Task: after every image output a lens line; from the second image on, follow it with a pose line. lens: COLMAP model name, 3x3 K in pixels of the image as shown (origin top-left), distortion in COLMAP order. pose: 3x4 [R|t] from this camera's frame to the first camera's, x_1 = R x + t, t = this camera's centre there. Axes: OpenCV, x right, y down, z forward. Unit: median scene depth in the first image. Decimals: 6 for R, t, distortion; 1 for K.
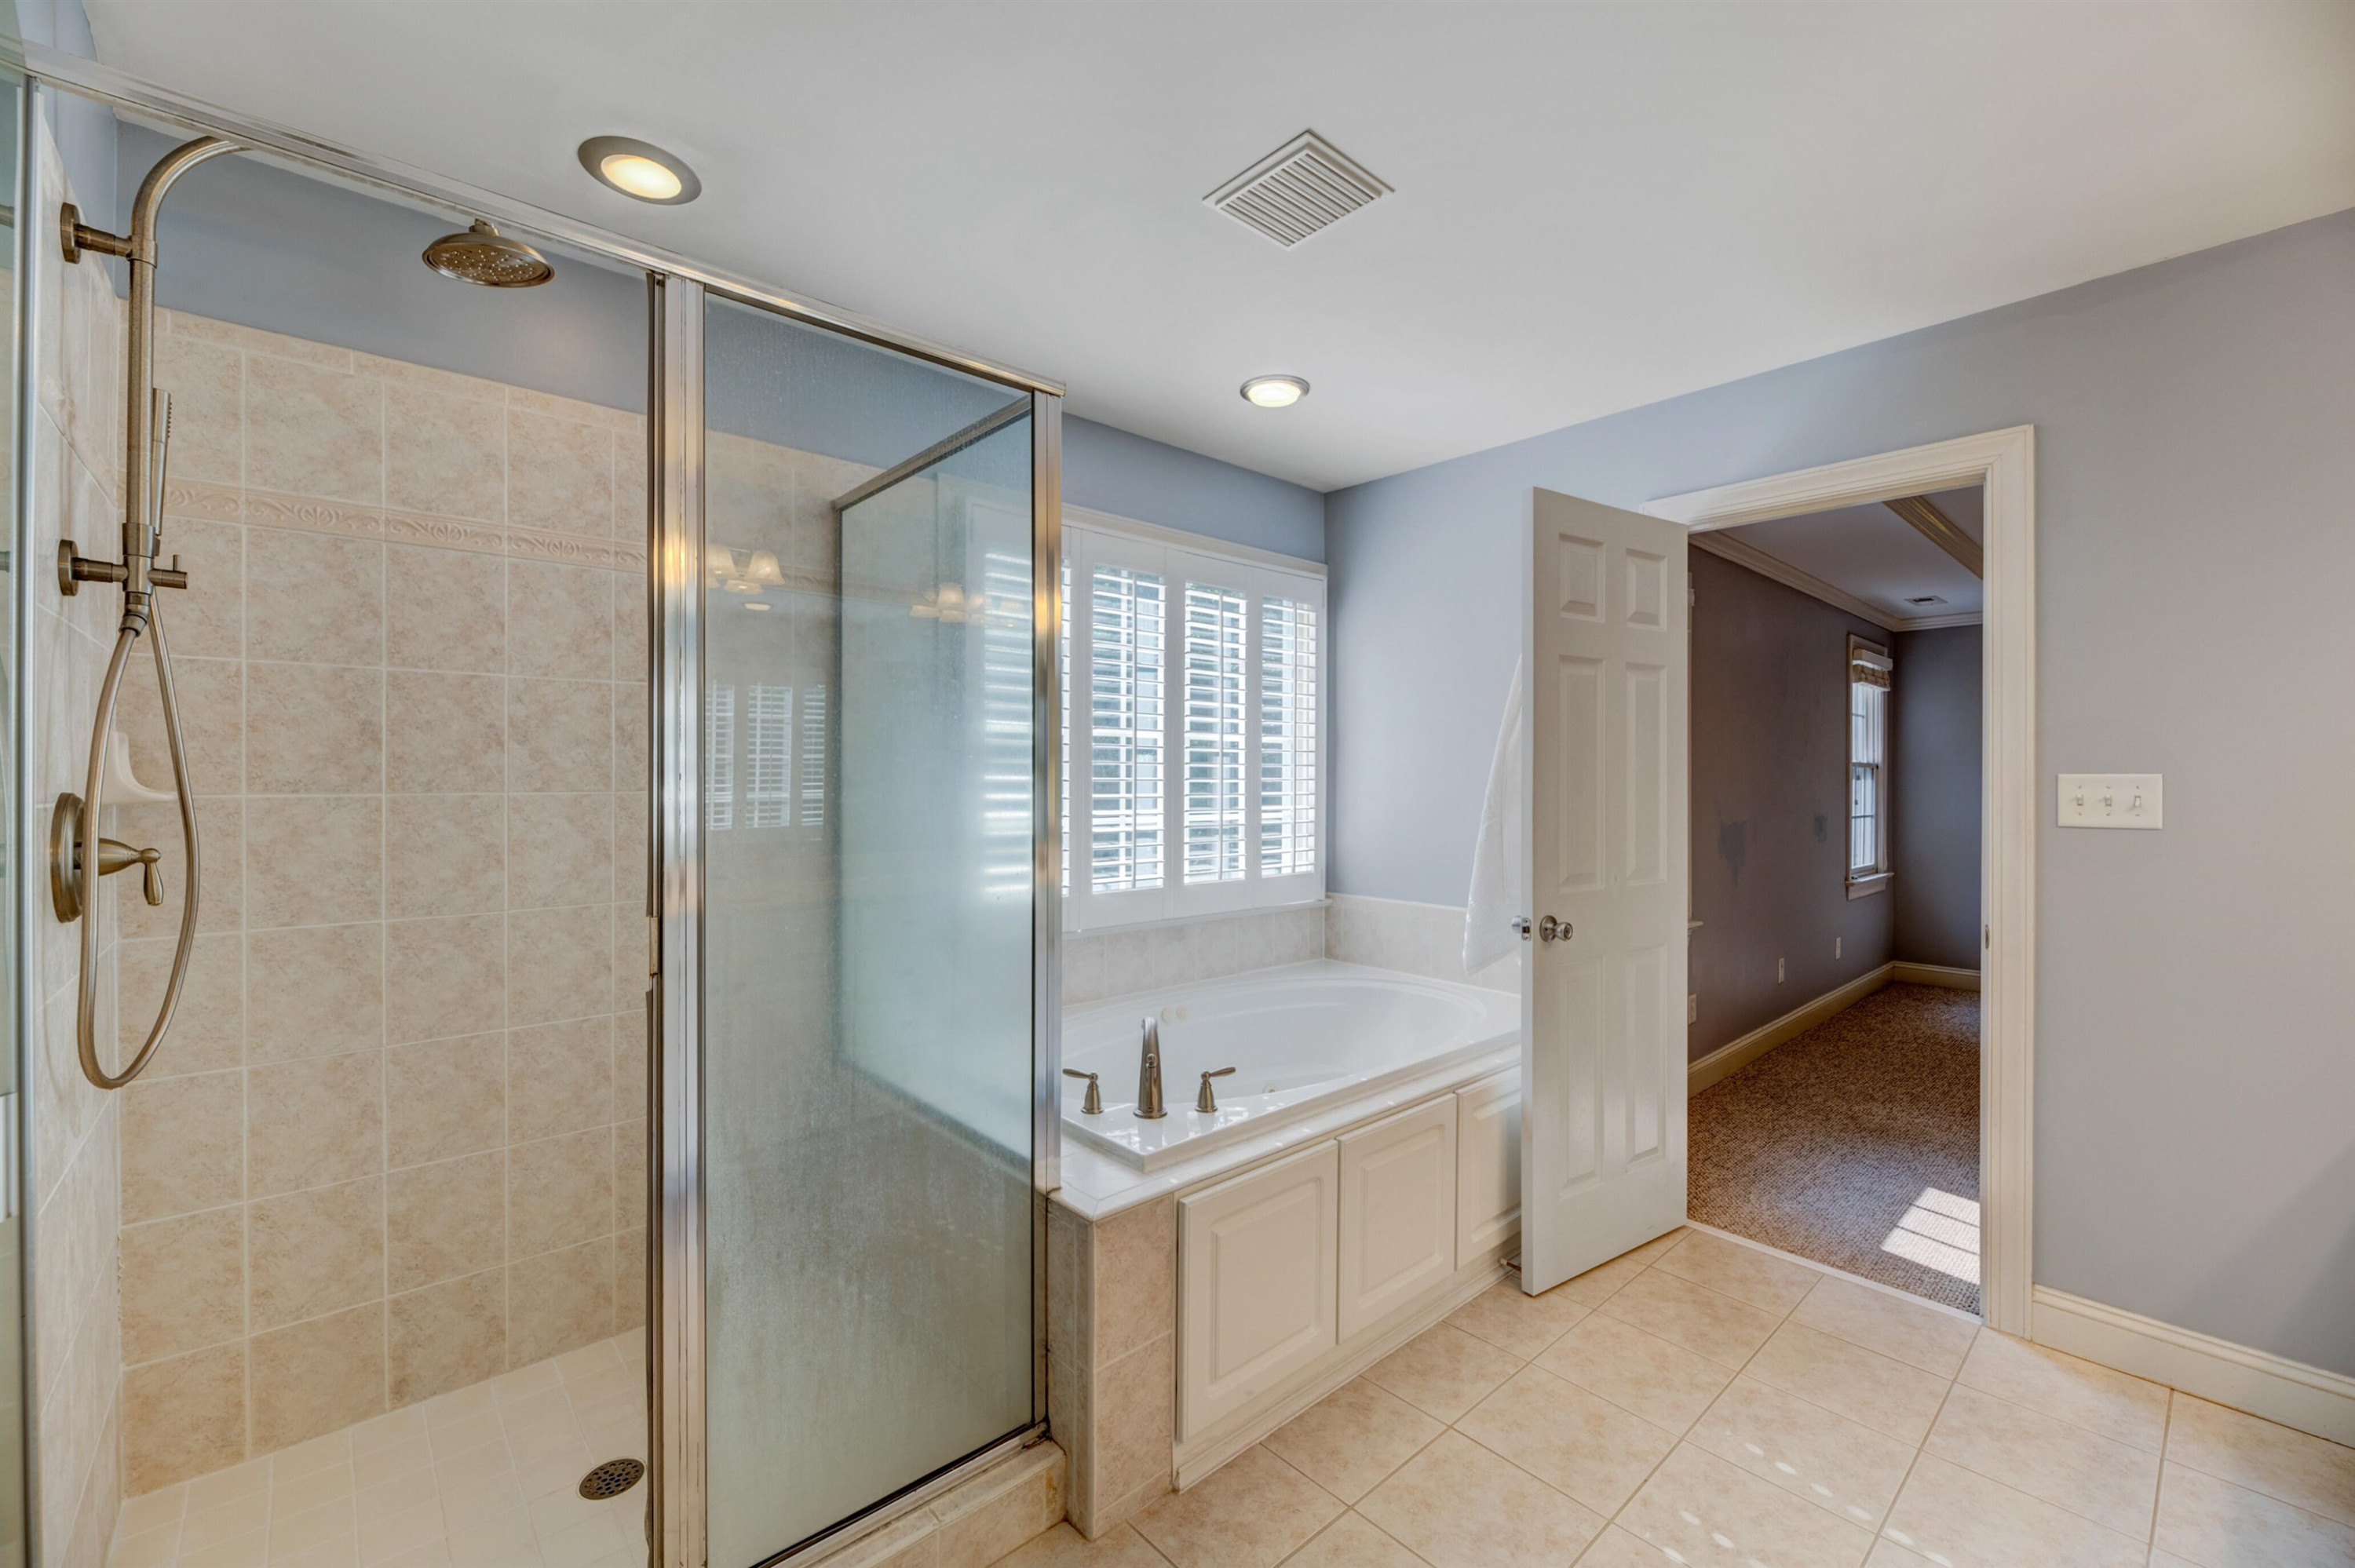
lens RADIAL K [[961.9, 0, 1183.7], [0, 961.9, 776.5], [0, 0, 1]] dist [0.004476, -0.003004]
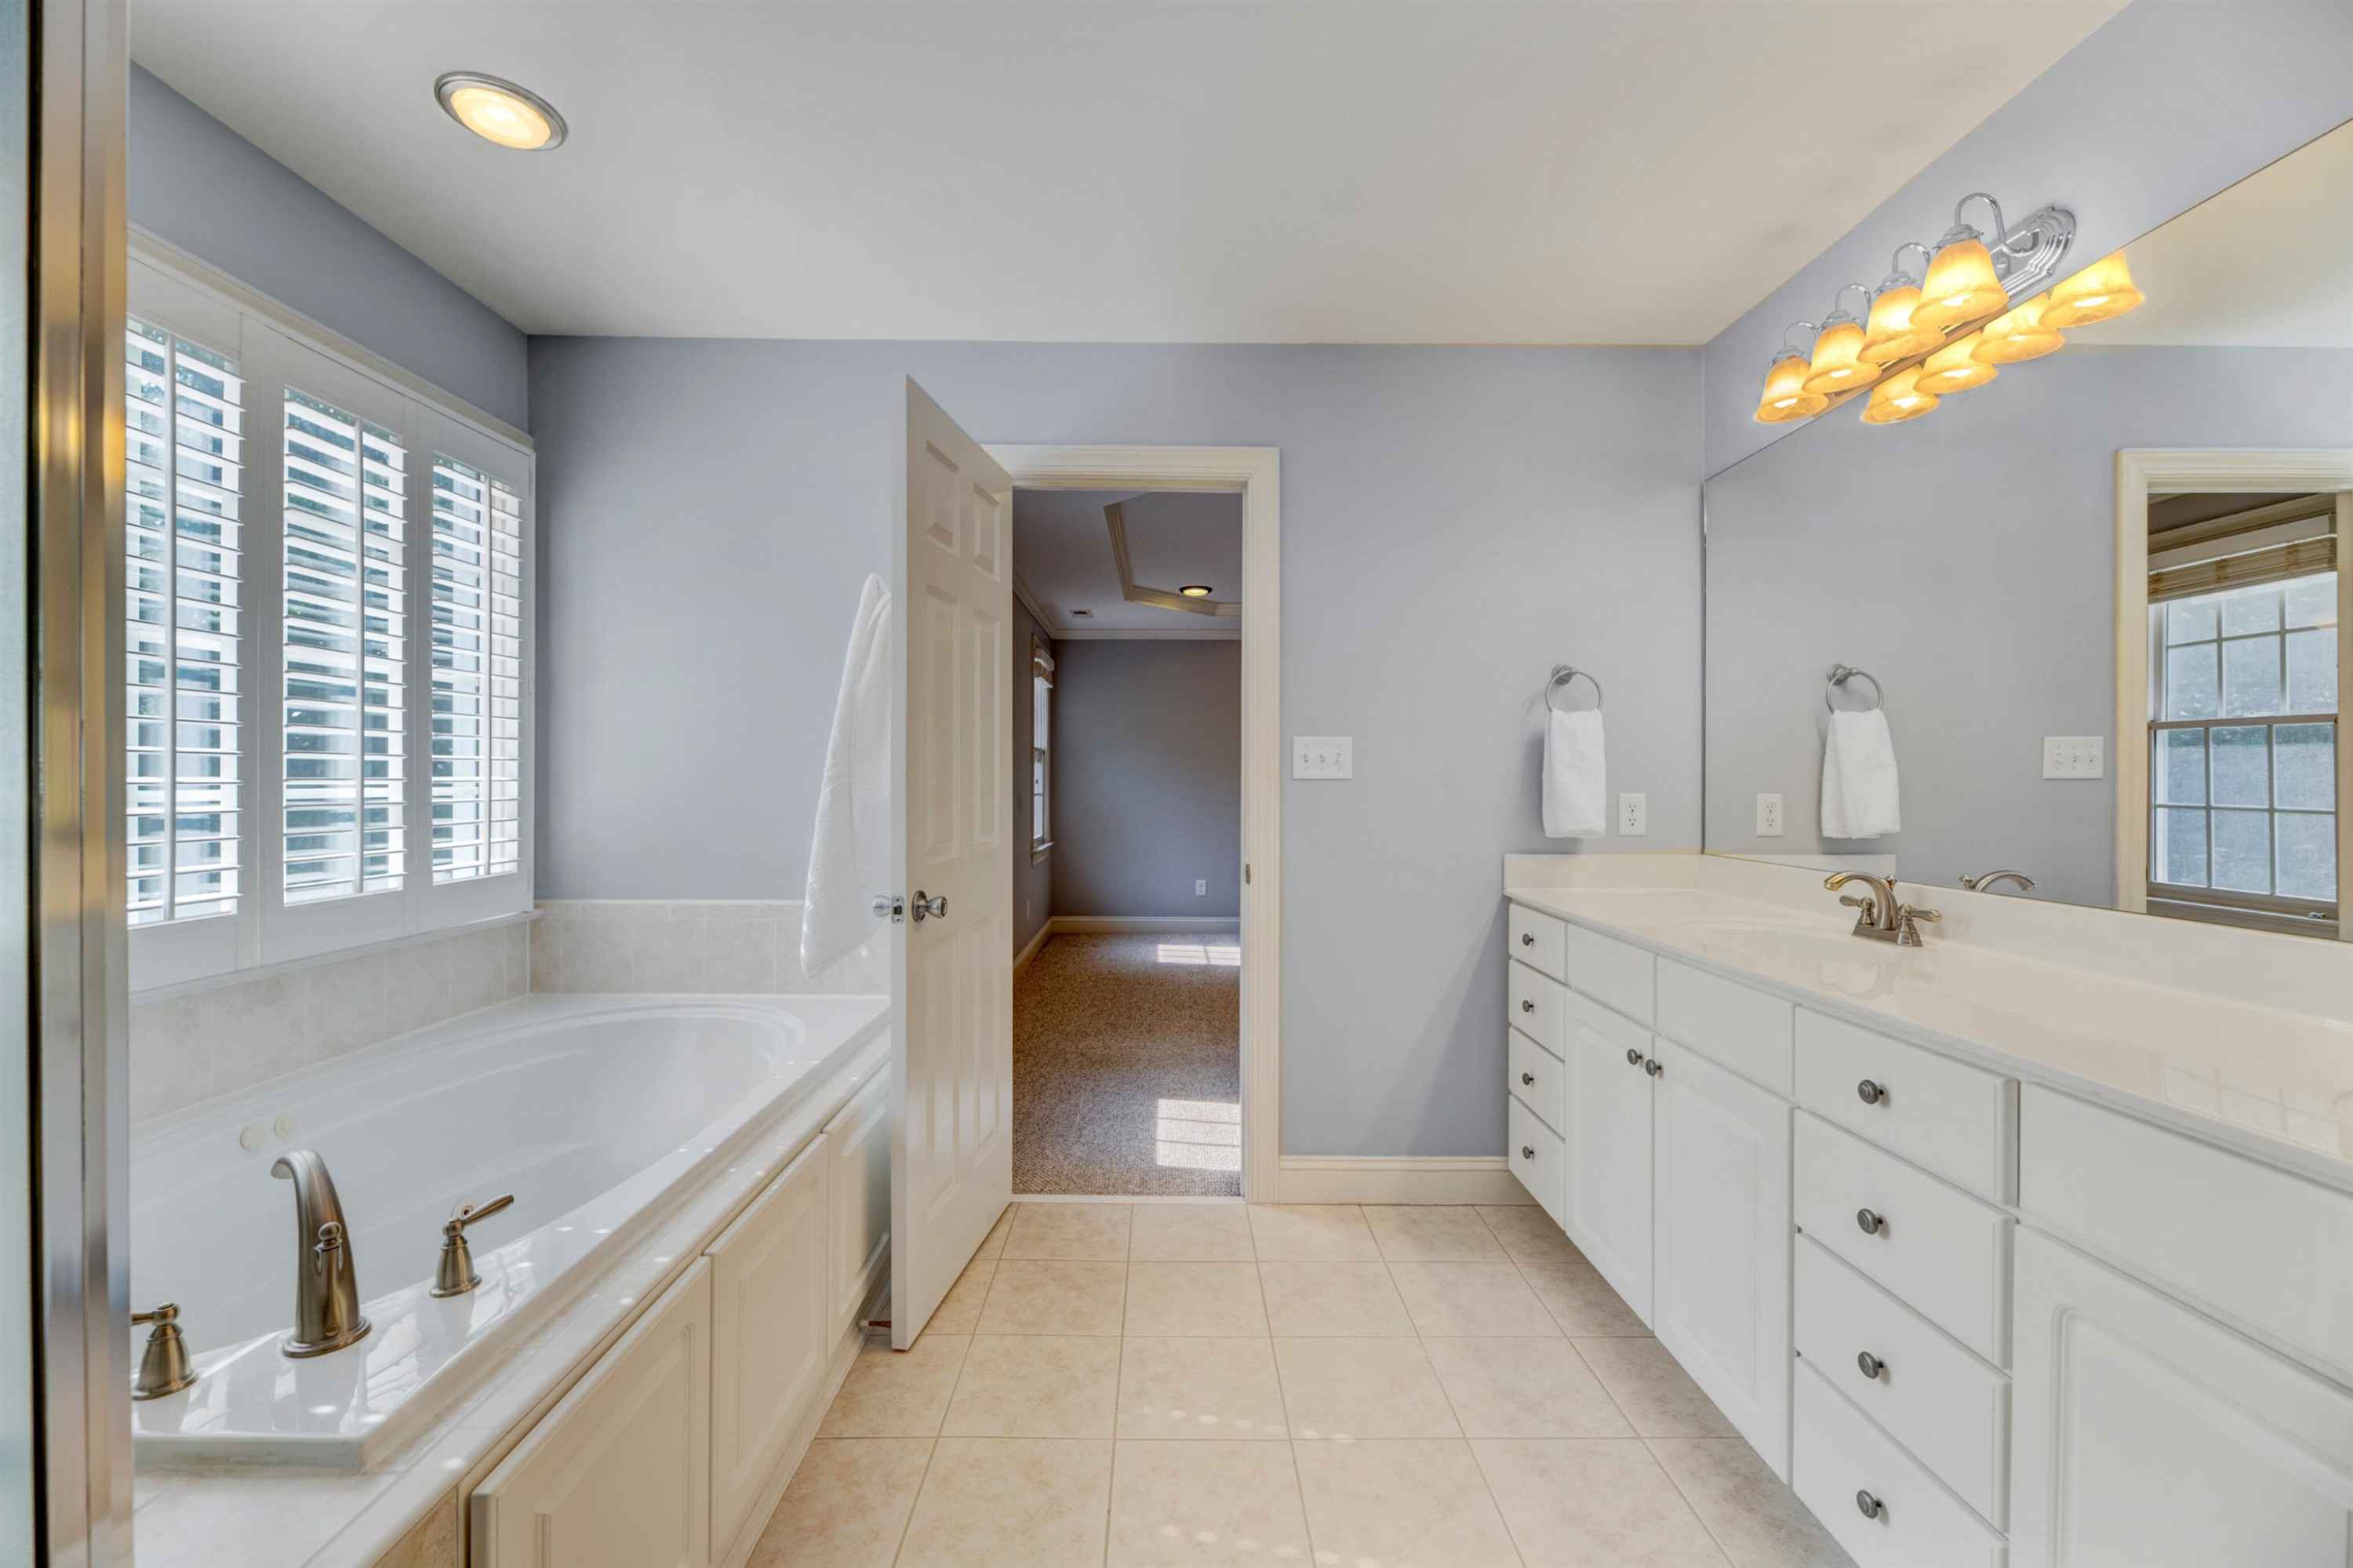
lens RADIAL K [[961.3, 0, 1191.6], [0, 961.3, 777.9], [0, 0, 1]] dist [0.004476, -0.003004]
pose [[0.666354, -0.003788, 0.745626, -0.080413], [-0.001379, 0.999979, 0.006314, 0.036300], [-0.745634, -0.005236, 0.666335, 0.236841]]
